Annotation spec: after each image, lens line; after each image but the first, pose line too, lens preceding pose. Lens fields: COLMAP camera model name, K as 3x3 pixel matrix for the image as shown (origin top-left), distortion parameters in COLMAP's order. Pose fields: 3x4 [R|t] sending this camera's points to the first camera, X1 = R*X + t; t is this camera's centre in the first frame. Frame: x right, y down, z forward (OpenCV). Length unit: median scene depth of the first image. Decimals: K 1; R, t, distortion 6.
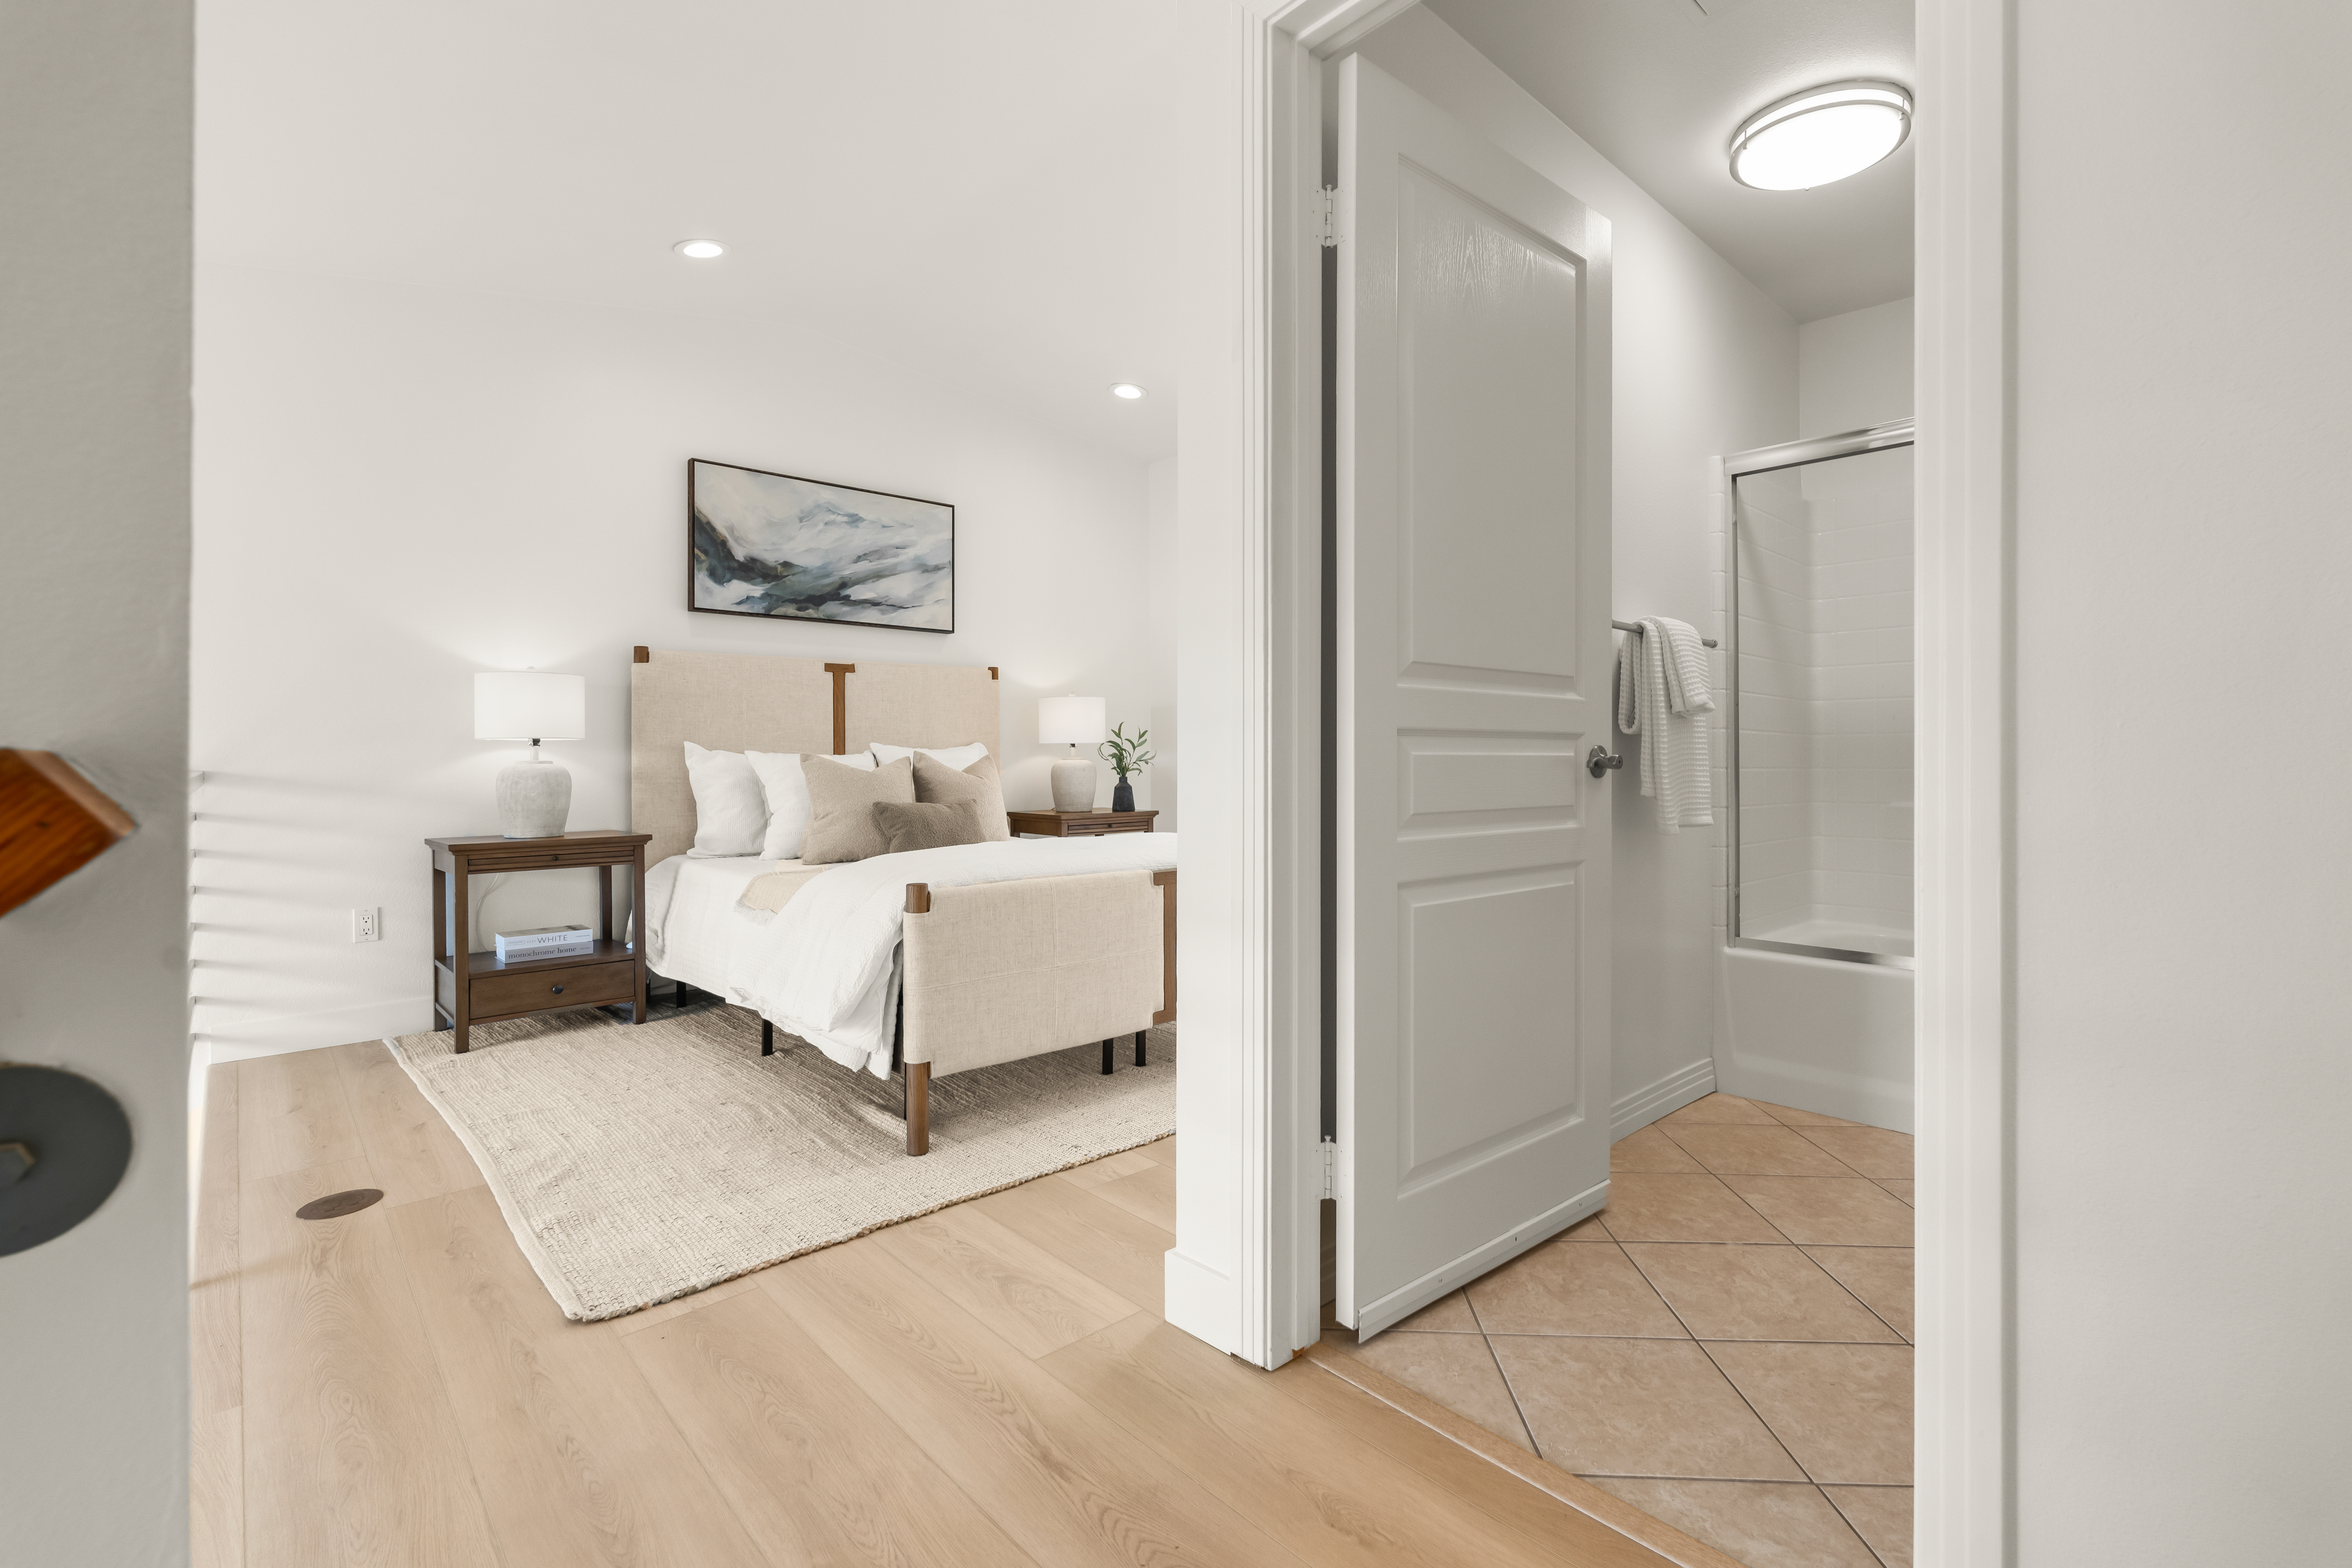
lens RADIAL K [[1035.1, 0, 1166.7], [0, 1035.1, 749.8], [0, 0, 1]] dist [-0.005509, 0.000409]
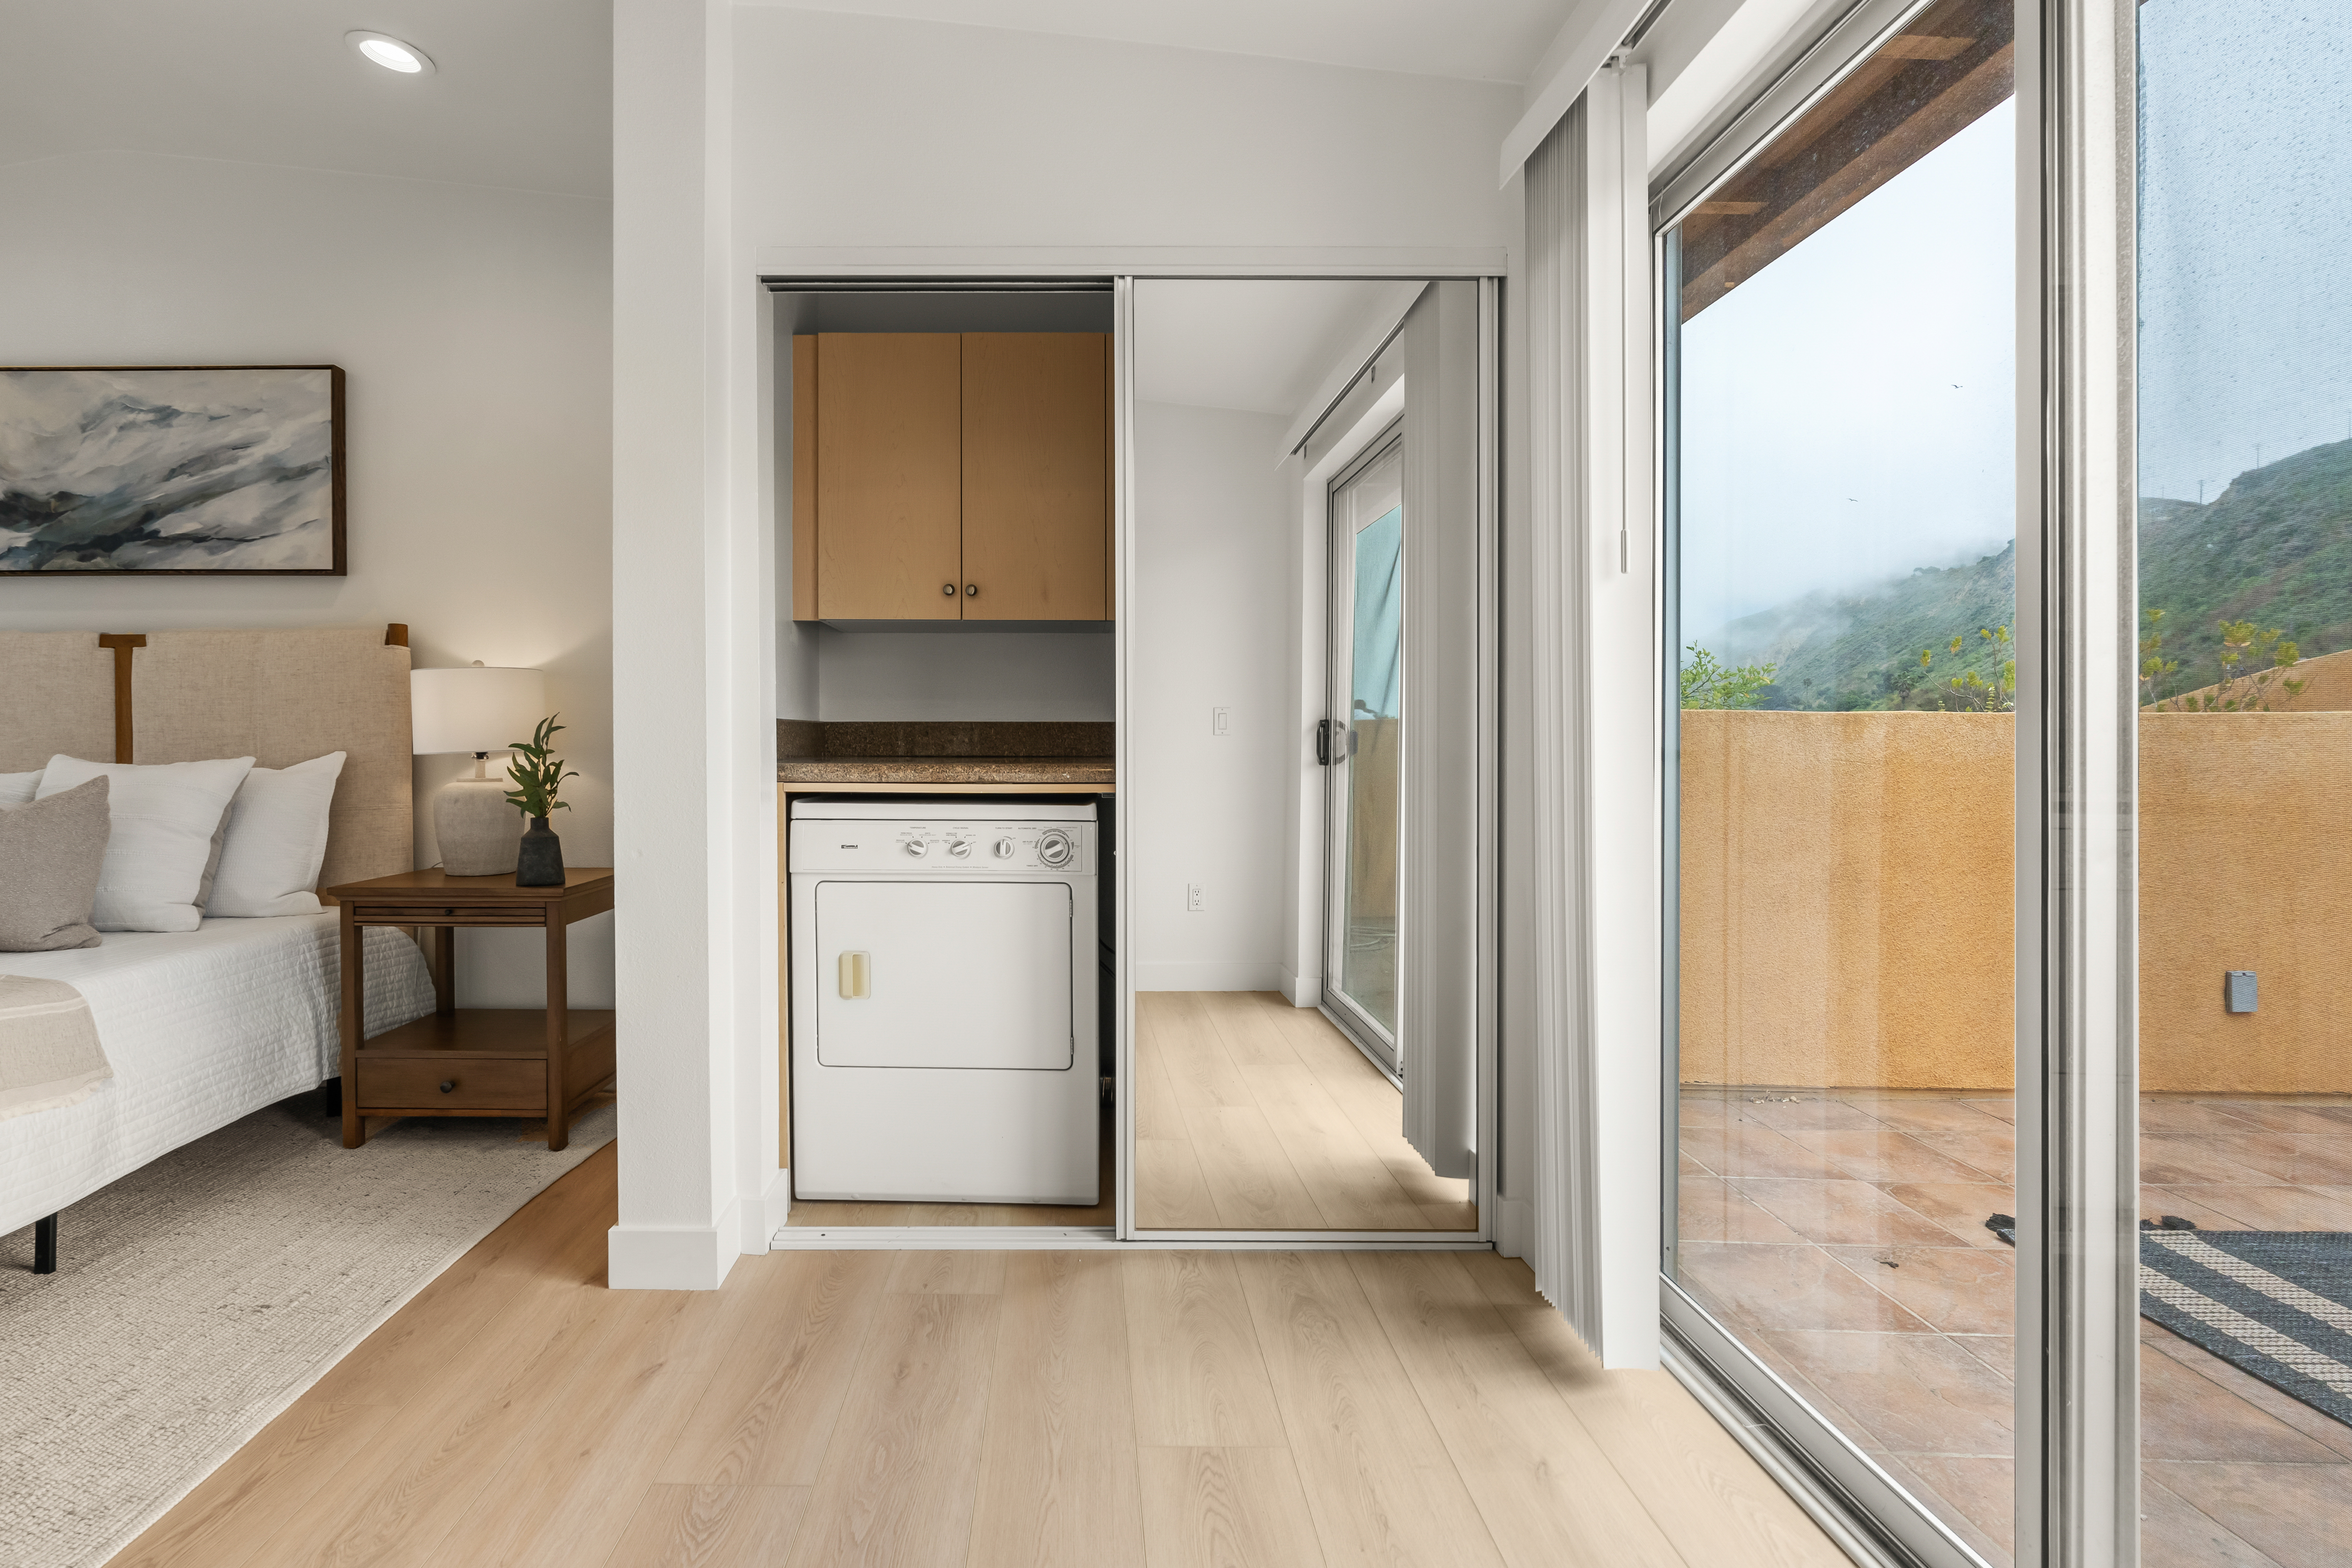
lens RADIAL K [[1086.3, 0, 1047.5], [0, 1086.3, 750.0], [0, 0, 1]] dist [-0.000695, -0.000972]
pose [[0.727782, 0.005130, -0.685790, 0.640870], [0.001455, 0.999958, 0.009024, -0.014987], [0.685807, -0.007566, 0.727744, 0.962570]]
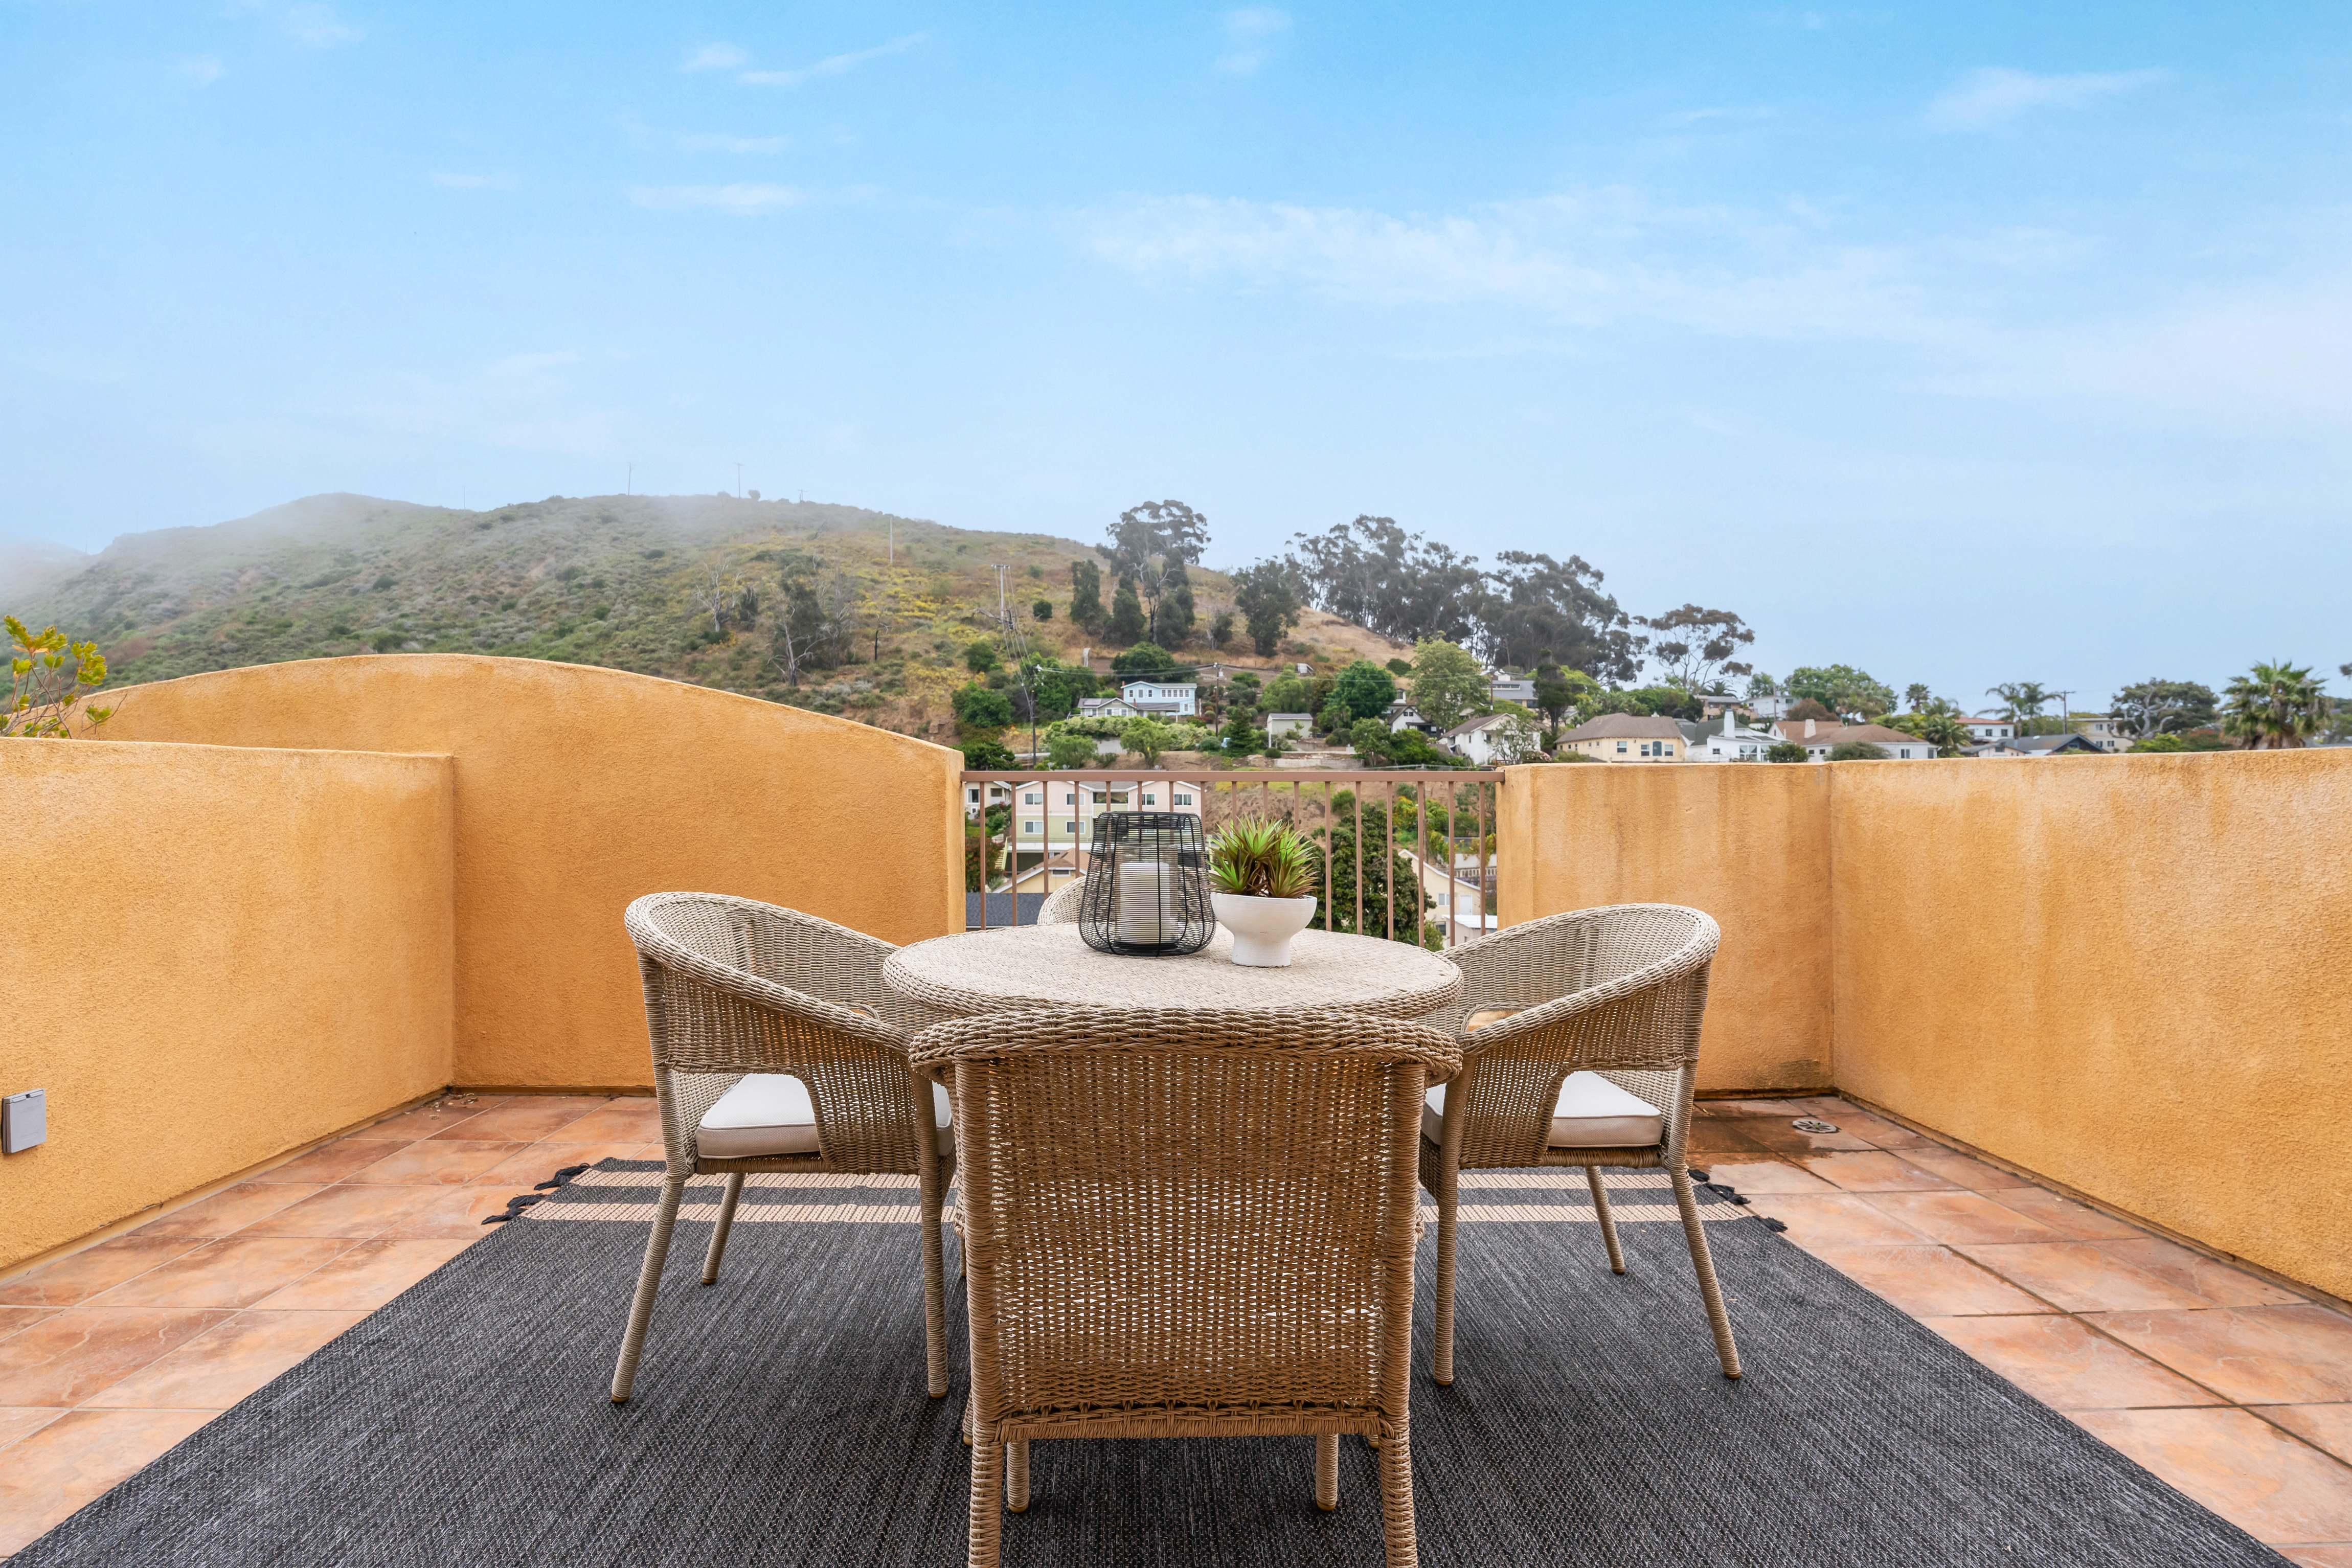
lens RADIAL K [[1035.1, 0, 1183.0], [0, 1035.1, 797.5], [0, 0, 1]] dist [-0.005509, 0.000409]
pose [[0.638457, 0.001391, 0.769656, 0.701668], [-0.011917, 0.999896, 0.008078, -0.013920], [-0.769565, -0.014329, 0.638408, 1.287561]]
